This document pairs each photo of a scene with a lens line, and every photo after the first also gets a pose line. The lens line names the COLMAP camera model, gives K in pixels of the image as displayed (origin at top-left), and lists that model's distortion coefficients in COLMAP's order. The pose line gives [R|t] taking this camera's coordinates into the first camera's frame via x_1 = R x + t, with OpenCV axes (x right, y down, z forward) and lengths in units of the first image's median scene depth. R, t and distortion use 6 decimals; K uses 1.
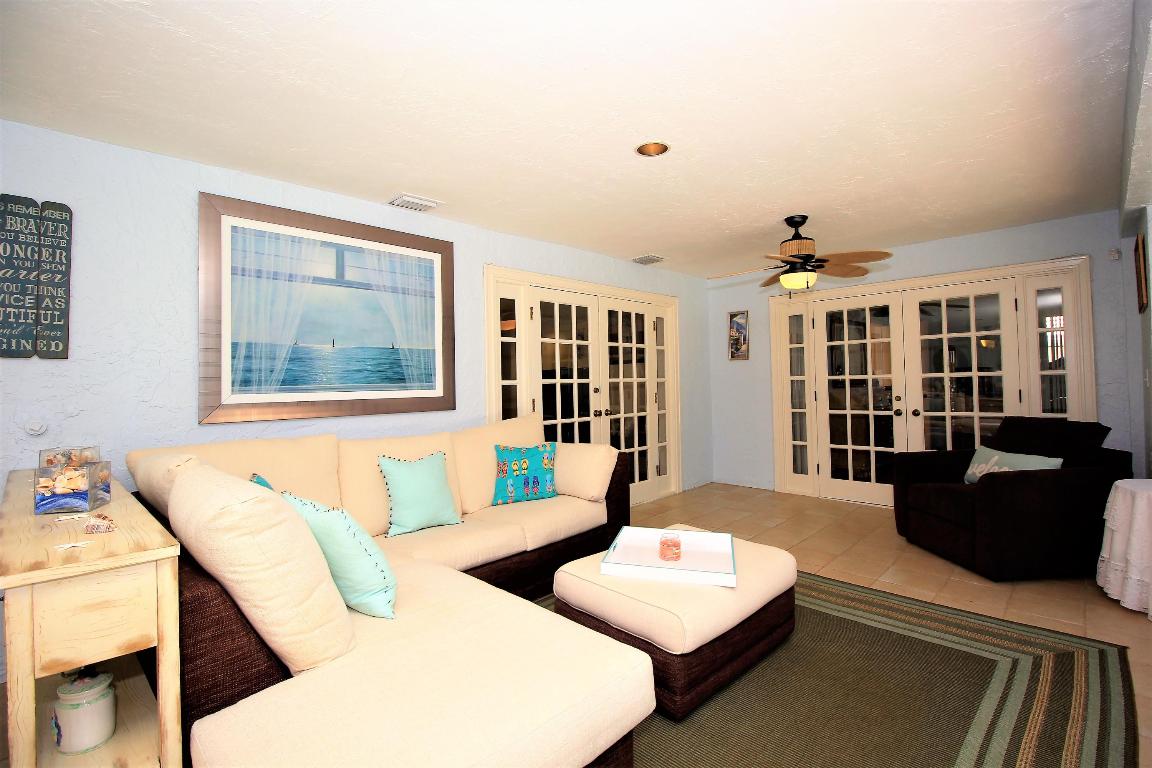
lens RADIAL K [[541.1, 0, 586.0], [0, 541.1, 367.5], [0, 0, 1]] dist [-0.000563, -0.000713]
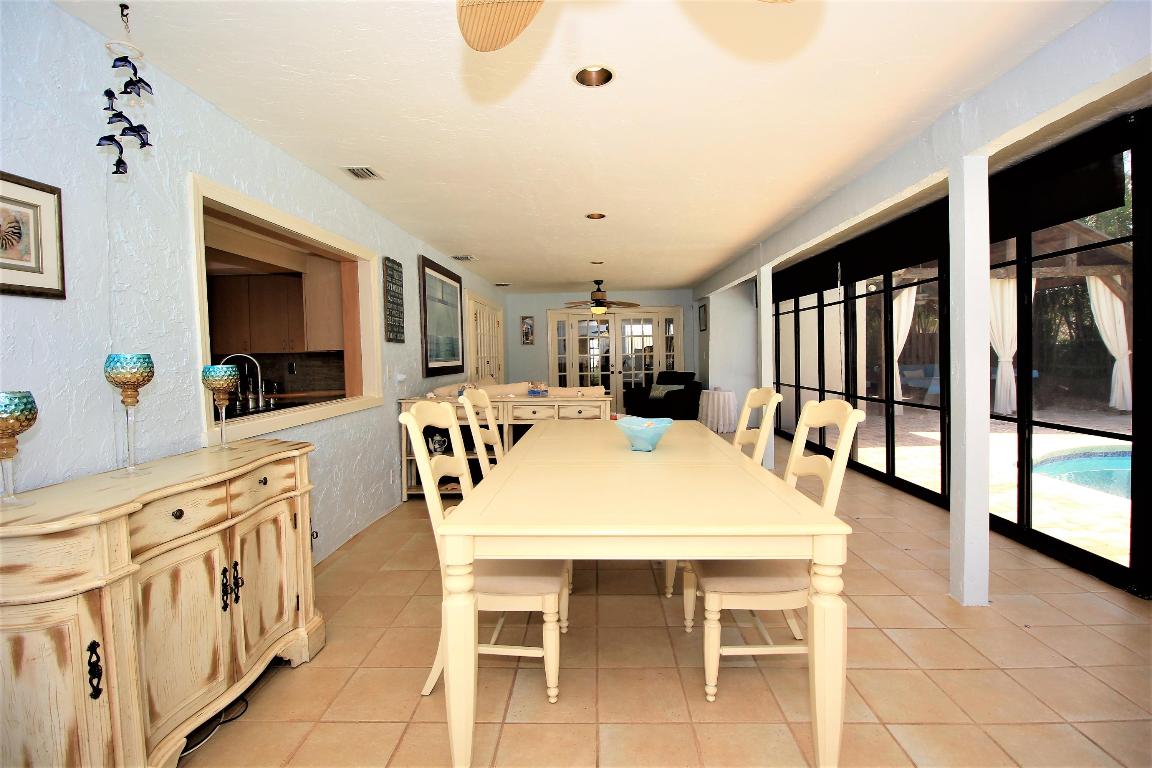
lens RADIAL K [[541.1, 0, 586.0], [0, 541.1, 367.5], [0, 0, 1]] dist [-0.000563, -0.000713]
pose [[0.724499, -0.010592, 0.689194, -1.121438], [-0.015746, 0.999367, 0.031911, -0.001107], [-0.689095, -0.033972, 0.723874, -0.525360]]
